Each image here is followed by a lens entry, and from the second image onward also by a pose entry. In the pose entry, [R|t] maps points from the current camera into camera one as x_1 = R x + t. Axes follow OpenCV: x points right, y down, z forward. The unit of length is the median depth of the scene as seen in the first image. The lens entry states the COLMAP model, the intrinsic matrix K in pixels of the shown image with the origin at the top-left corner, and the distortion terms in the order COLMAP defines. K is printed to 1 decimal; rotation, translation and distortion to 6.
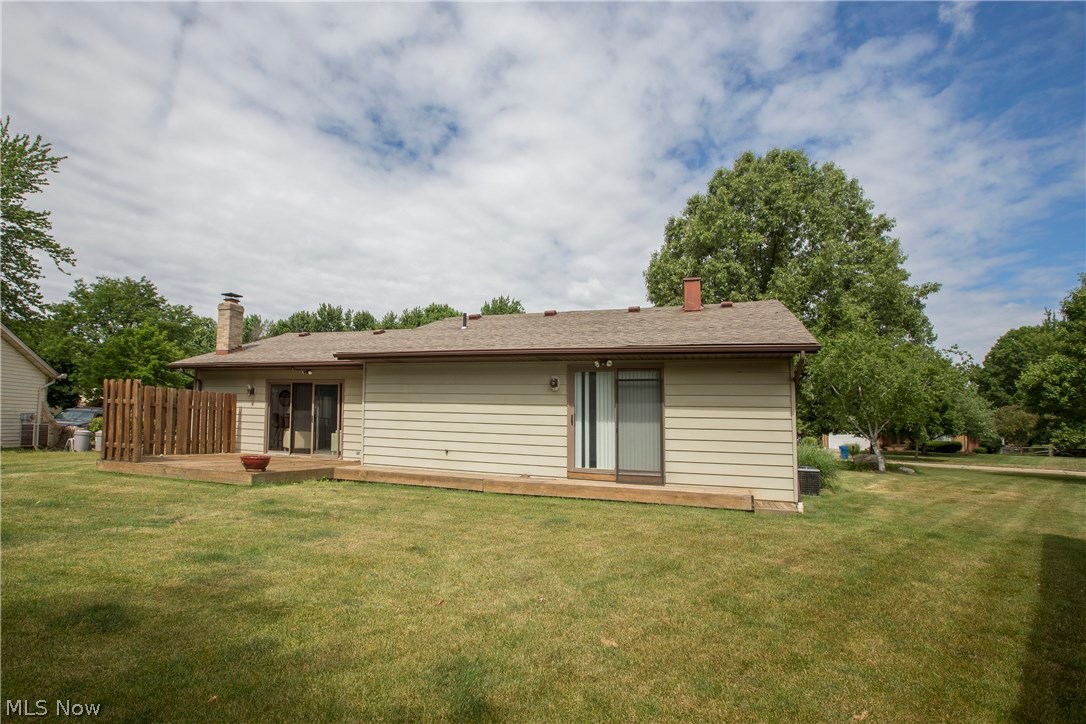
lens RADIAL K [[511.4, 0, 565.6], [0, 511.4, 381.6], [0, 0, 1]] dist [-0.037730, 0.006551]
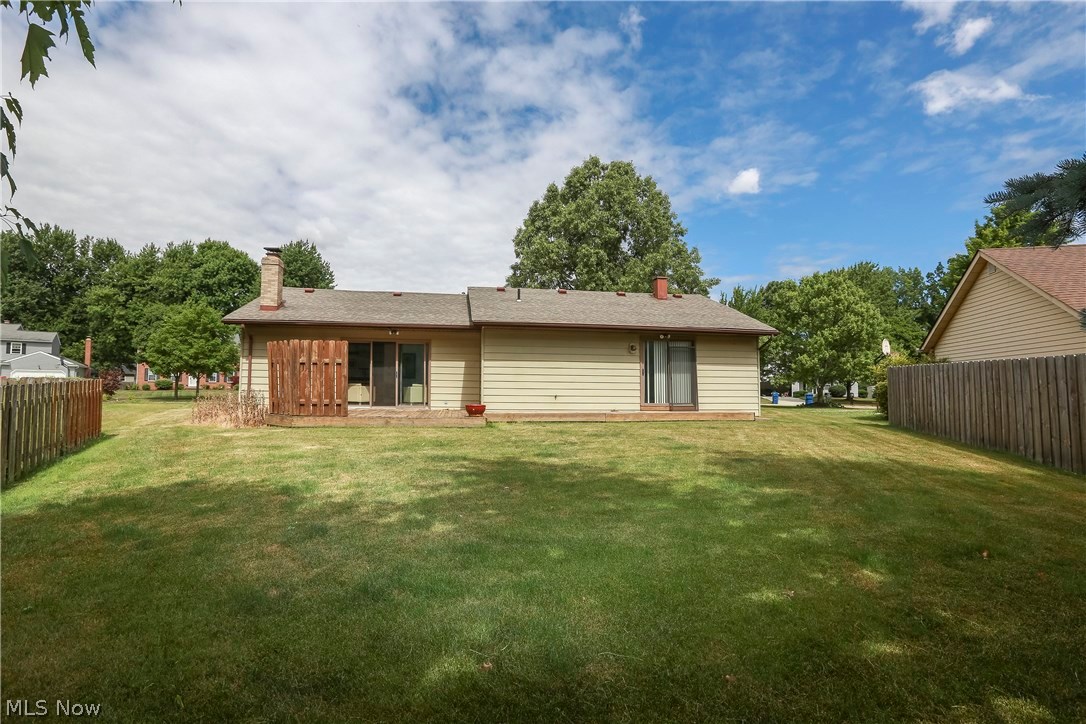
lens RADIAL K [[533.5, 0, 523.2], [0, 533.5, 363.7], [0, 0, 1]] dist [-0.042130, 0.000351]
pose [[0.874837, -0.002483, 0.484411, -0.278687], [-0.026752, 0.998213, 0.053431, -0.007074], [-0.483678, -0.059703, 0.873207, -0.057239]]
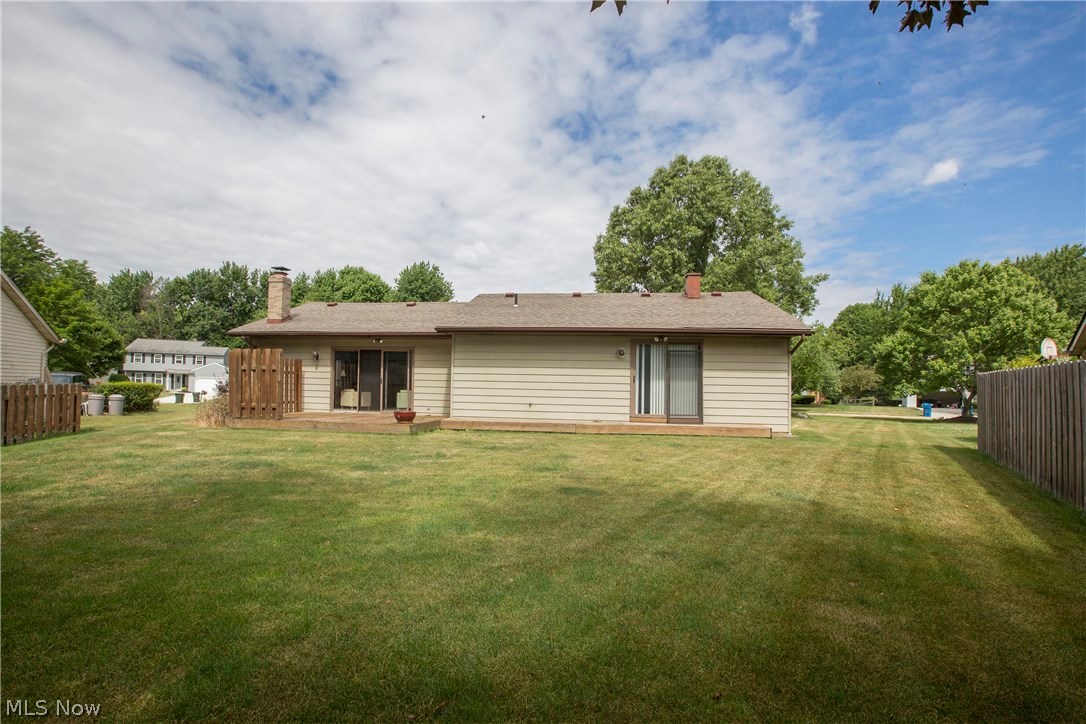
lens RADIAL K [[497.2, 0, 538.8], [0, 497.2, 377.2], [0, 0, 1]] dist [-0.040748, 0.001413]
pose [[0.980382, -0.006826, 0.196987, -0.129701], [-0.006955, 0.997580, 0.069180, -0.005730], [-0.196983, -0.069193, 0.977962, -0.065560]]
